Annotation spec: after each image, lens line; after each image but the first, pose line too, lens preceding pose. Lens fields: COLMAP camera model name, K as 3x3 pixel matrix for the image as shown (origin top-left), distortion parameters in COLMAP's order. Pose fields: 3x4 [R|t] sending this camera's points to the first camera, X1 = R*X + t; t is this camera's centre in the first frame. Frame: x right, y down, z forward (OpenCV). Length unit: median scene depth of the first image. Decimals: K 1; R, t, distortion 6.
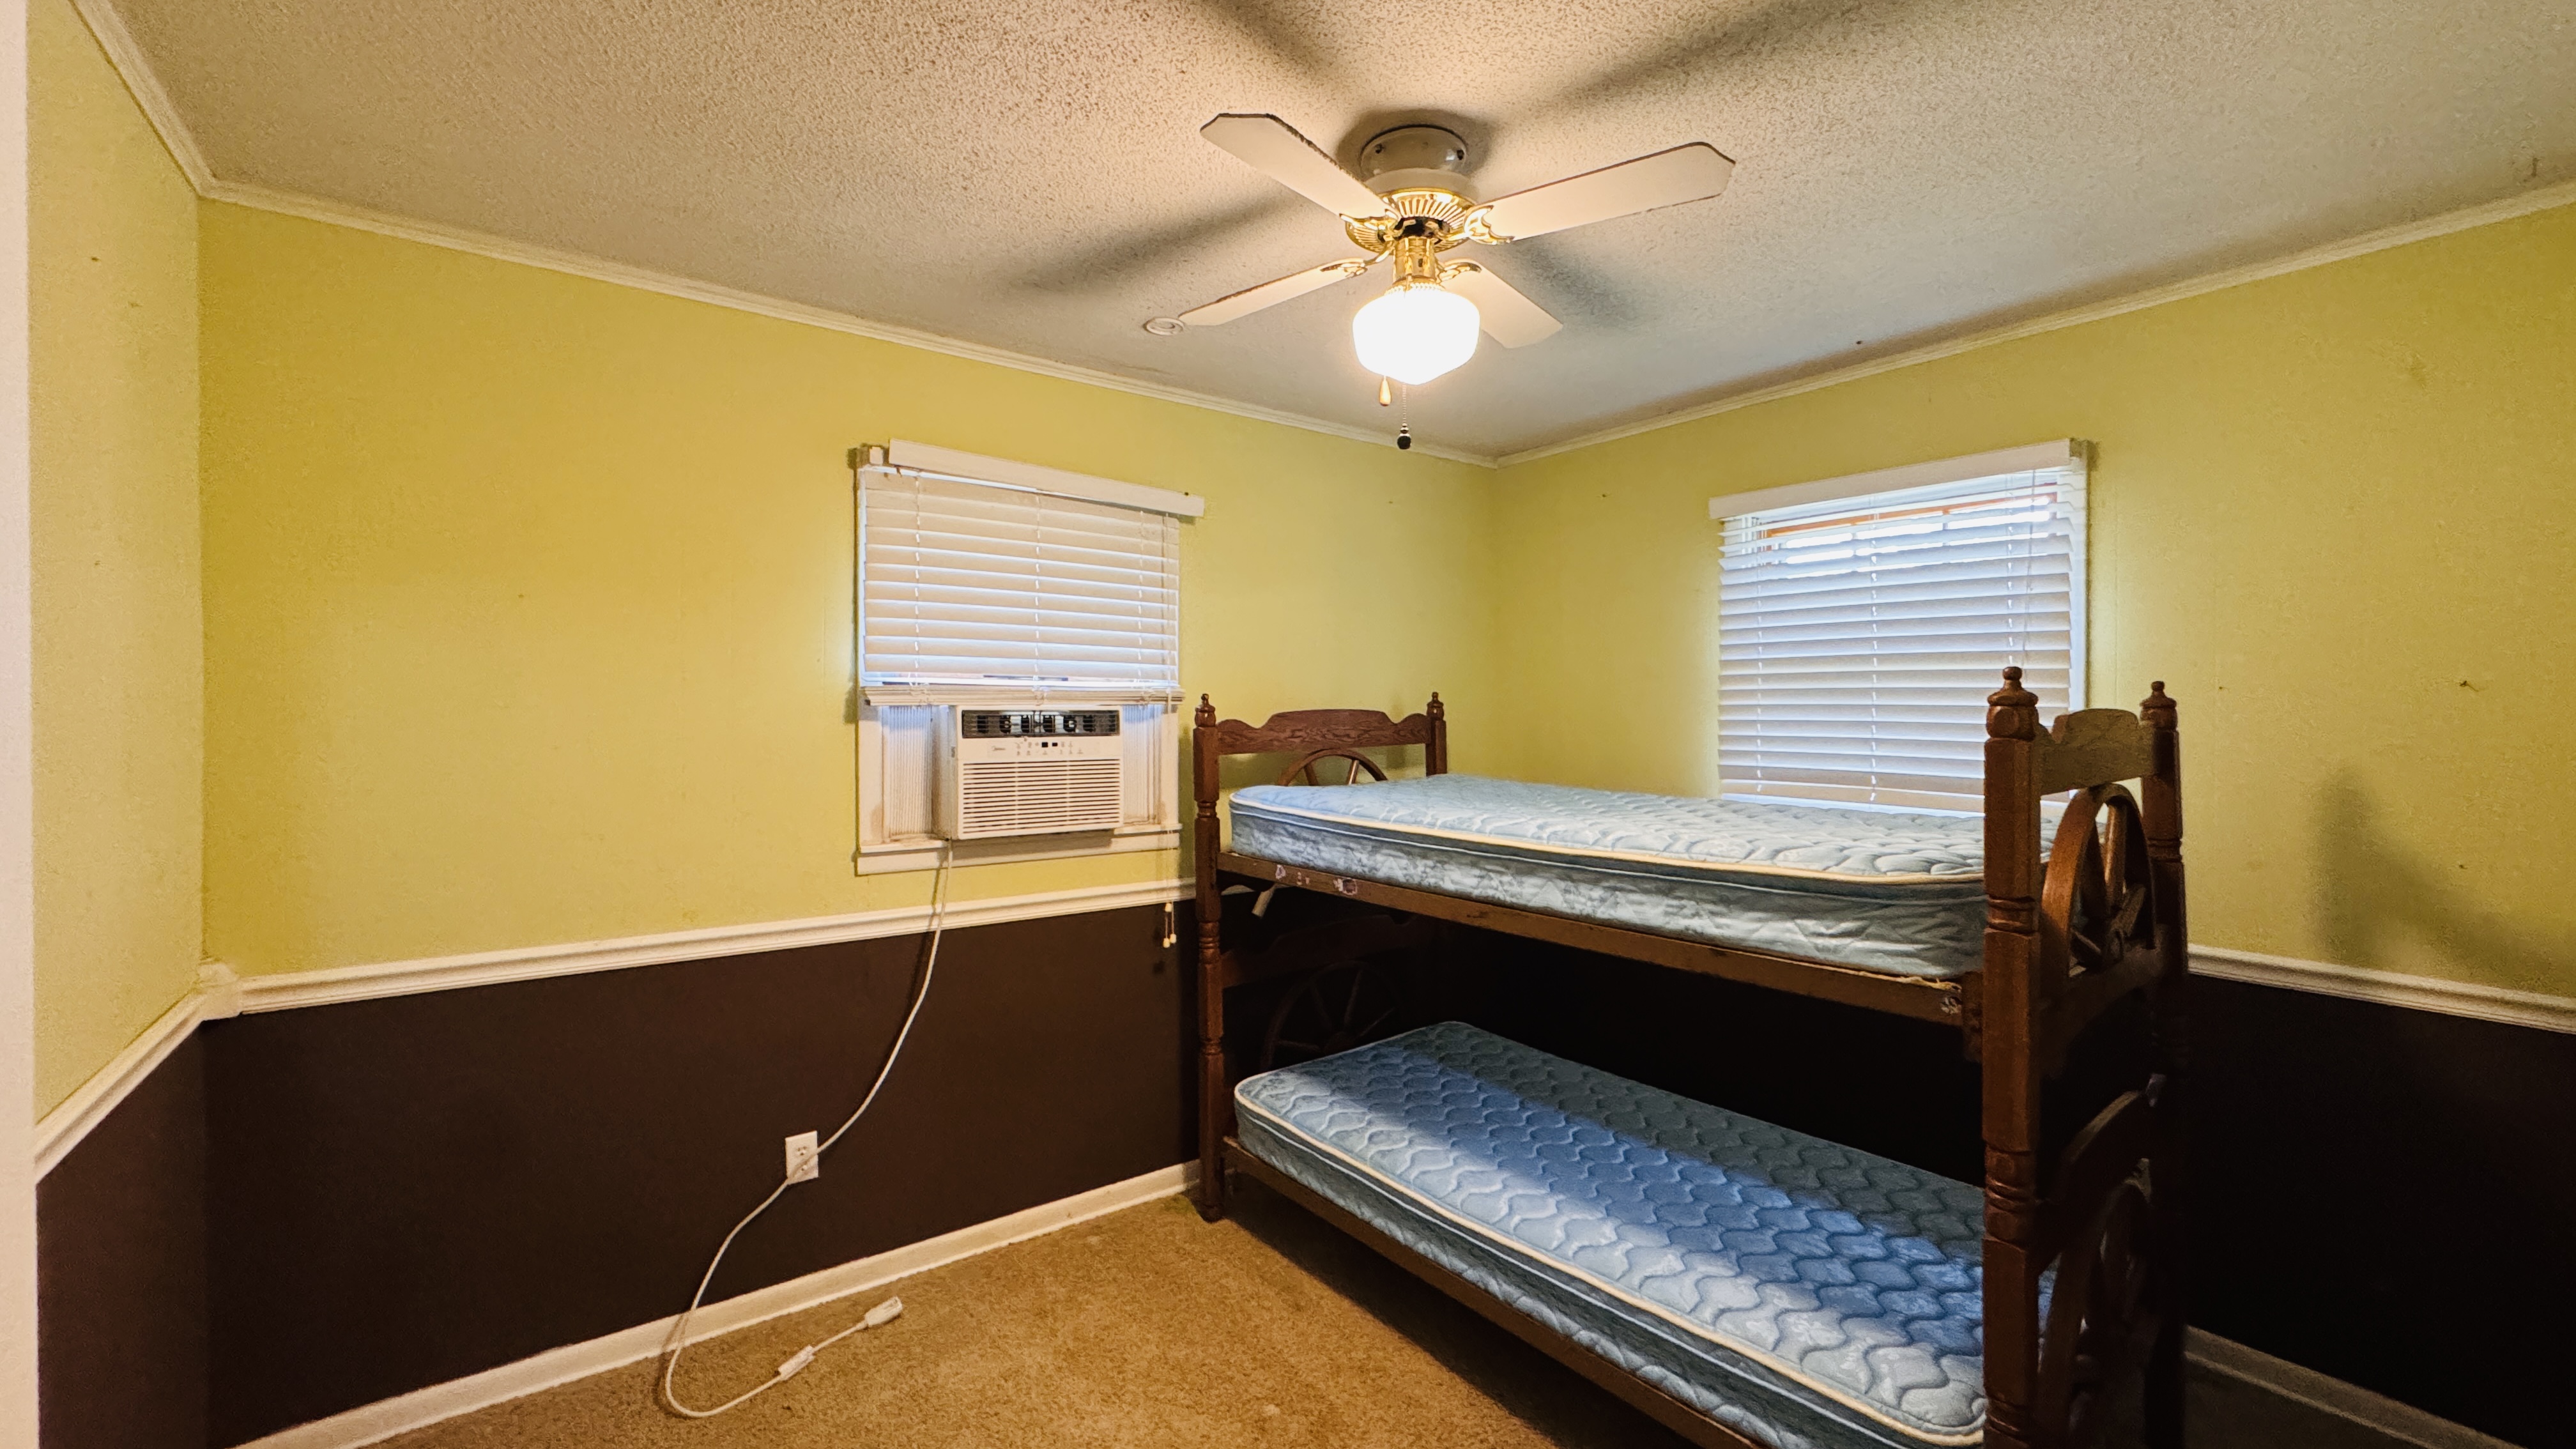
lens RADIAL K [[1025.4, 0, 1285.1], [0, 1025.4, 718.8], [0, 0, 1]] dist [-0.006805, 0.000390]
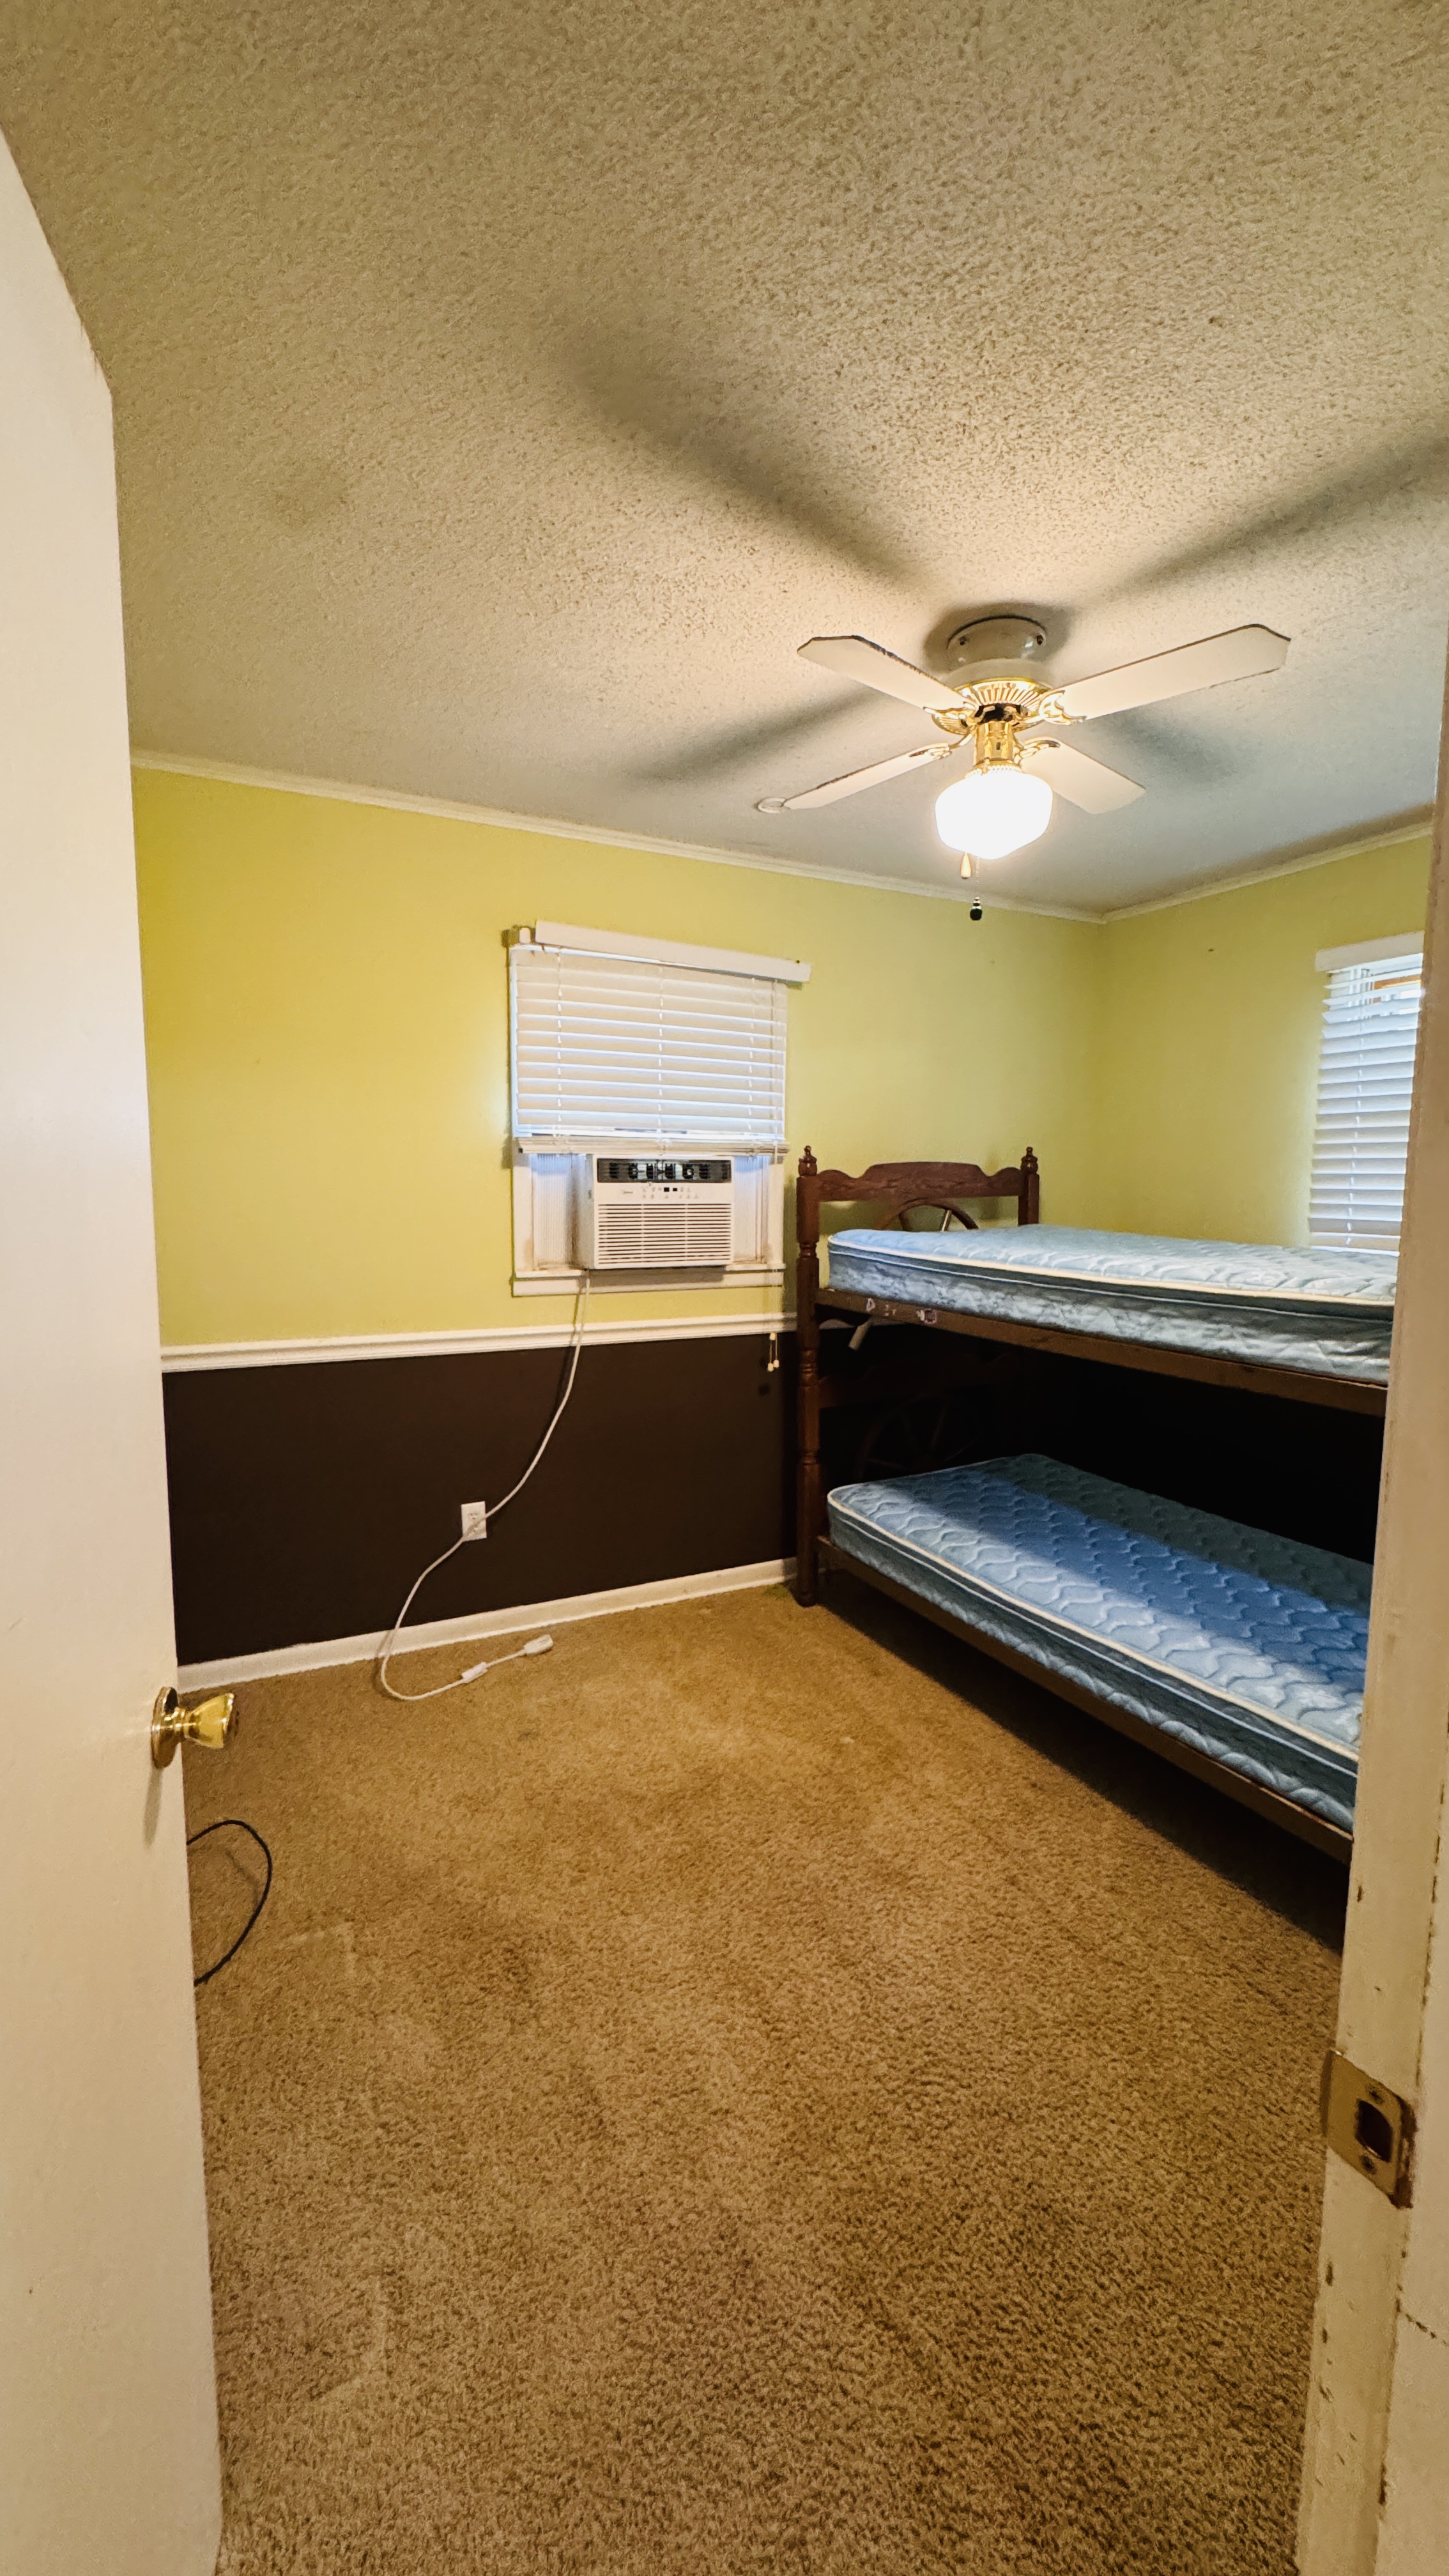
lens RADIAL K [[1025.4, 0, 724.5], [0, 1025.4, 1288.0], [0, 0, 1]] dist [-0.006805, 0.000390]
pose [[0.985002, 0.025744, -0.170612, 0.031480], [-0.008504, 0.994848, 0.101018, 0.020753], [0.172333, -0.098052, 0.980146, -0.138864]]
